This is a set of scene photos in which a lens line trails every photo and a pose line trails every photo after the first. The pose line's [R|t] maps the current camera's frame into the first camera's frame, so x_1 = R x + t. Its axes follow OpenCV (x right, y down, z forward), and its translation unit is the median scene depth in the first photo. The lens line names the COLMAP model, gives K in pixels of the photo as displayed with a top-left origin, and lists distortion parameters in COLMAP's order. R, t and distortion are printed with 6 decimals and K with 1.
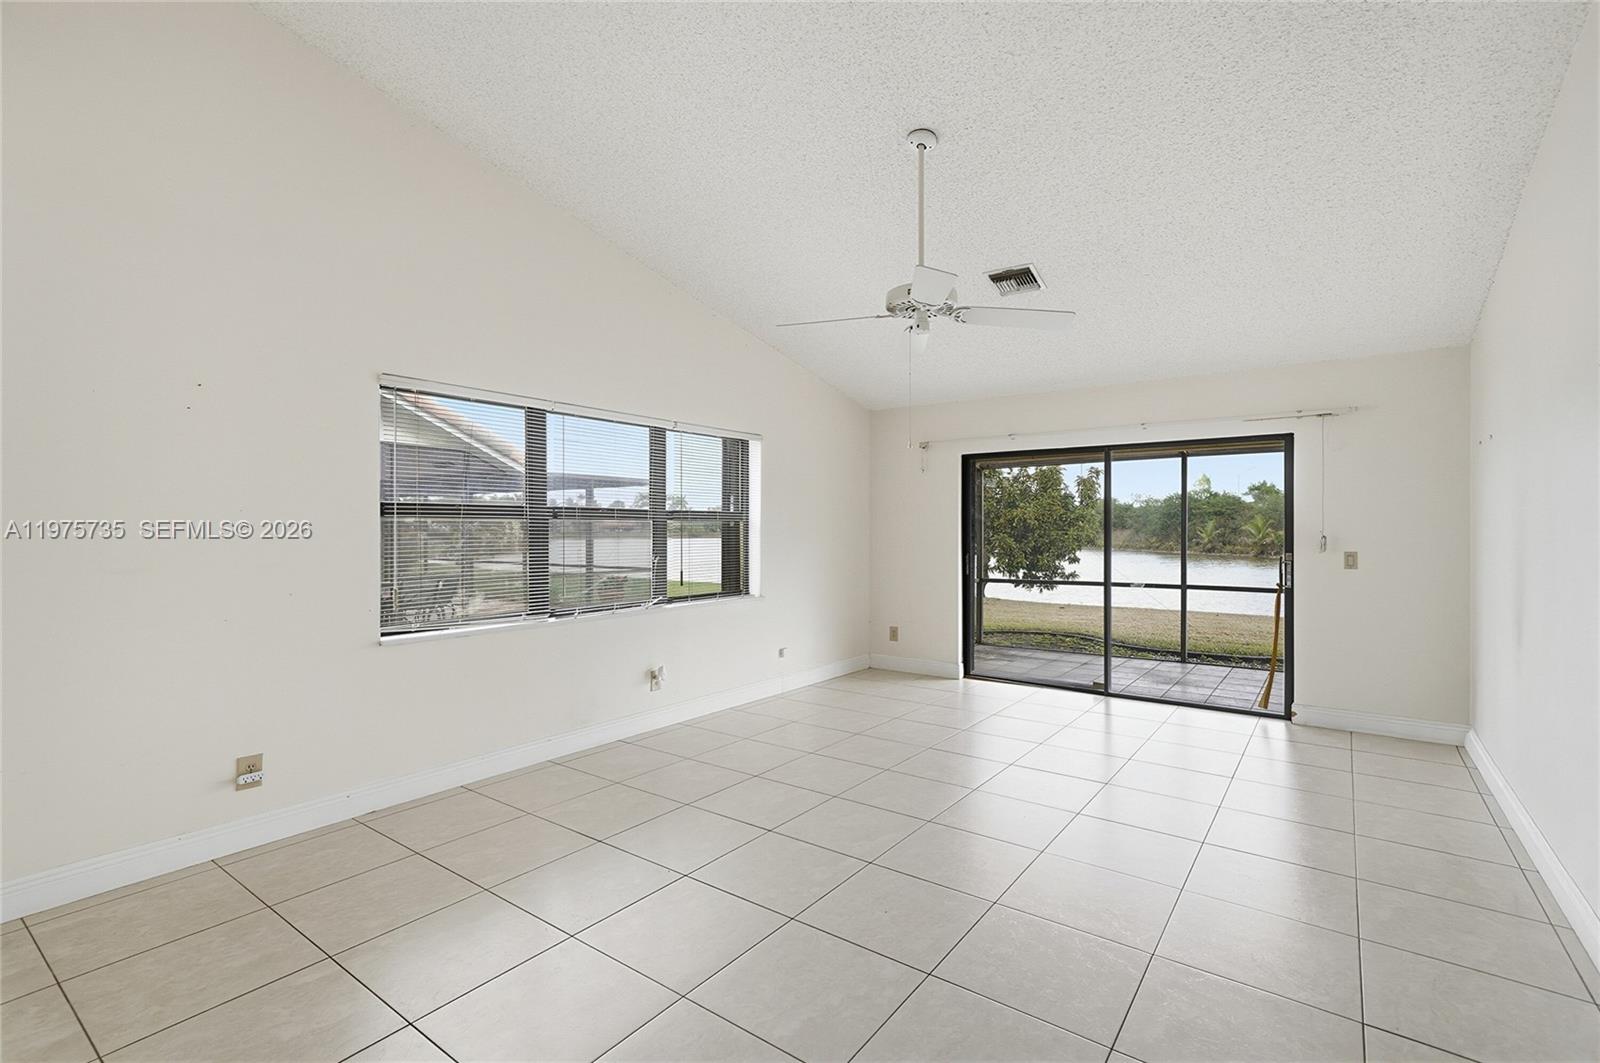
lens RADIAL K [[731.1, 0, 812.6], [0, 731.1, 522.4], [0, 0, 1]] dist [0.000227, 0.003697]
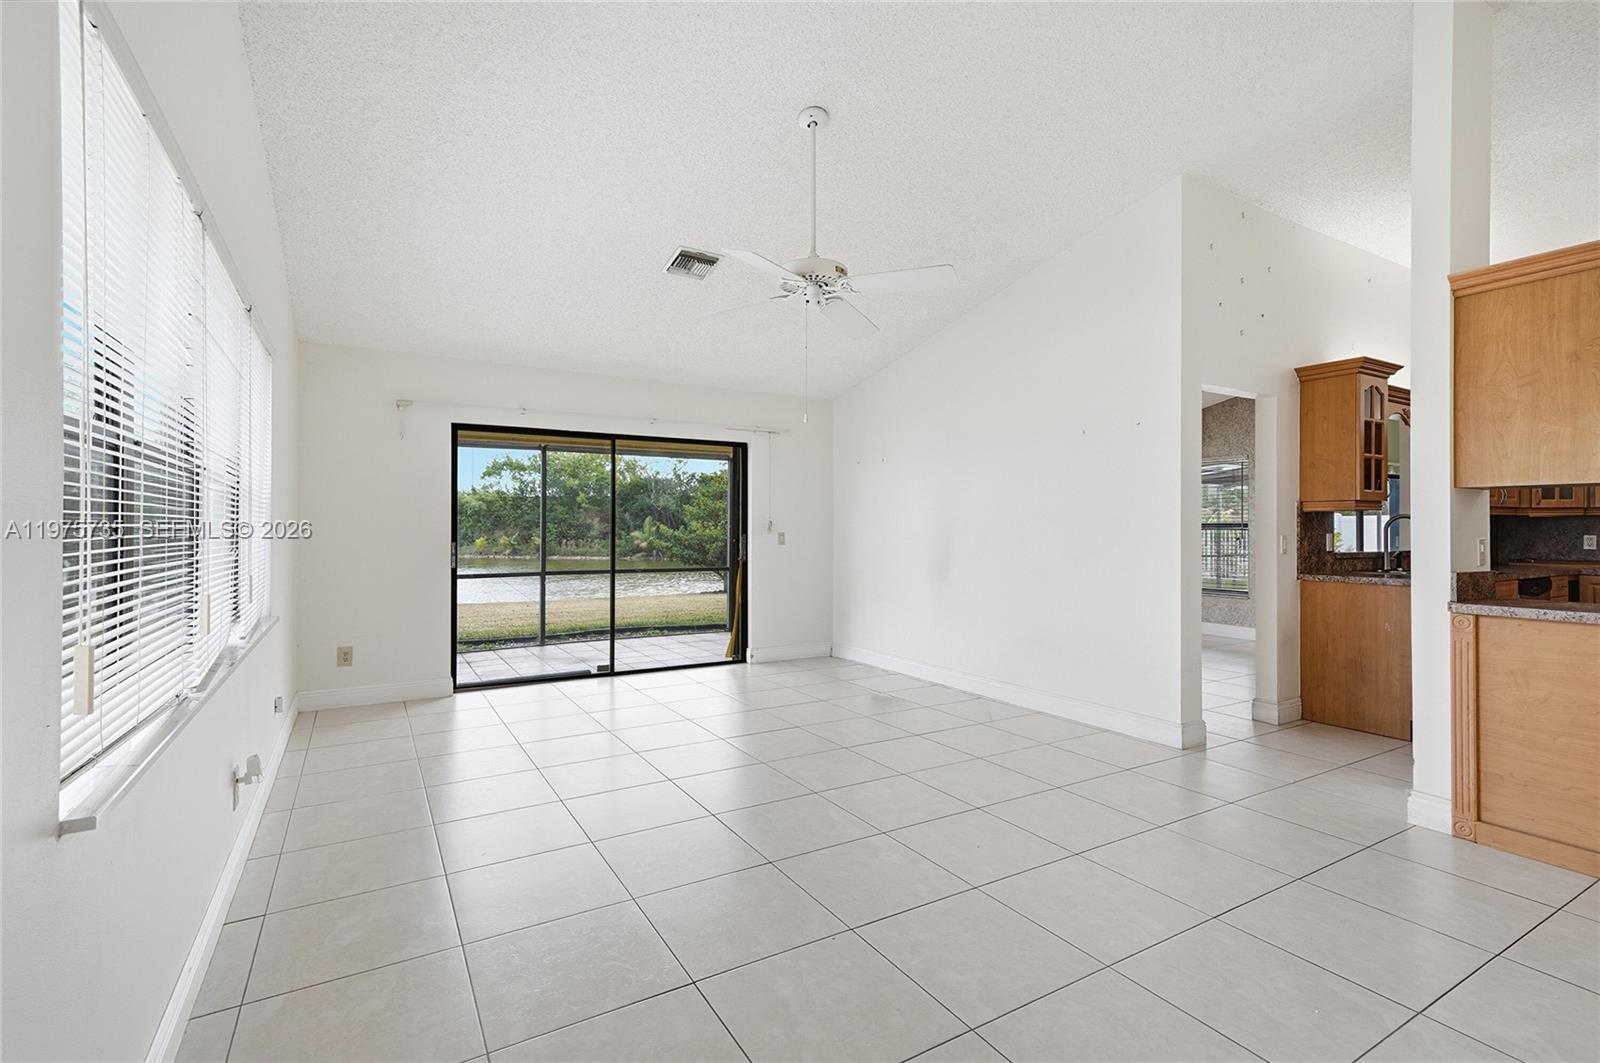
lens RADIAL K [[731.1, 0, 793.9], [0, 731.1, 528.9], [0, 0, 1]] dist [0.000227, 0.003697]
pose [[0.400140, -0.003530, 0.916447, -0.397111], [-0.007963, 0.999941, 0.007328, 0.016979], [-0.916420, -0.010230, 0.400088, 0.316151]]
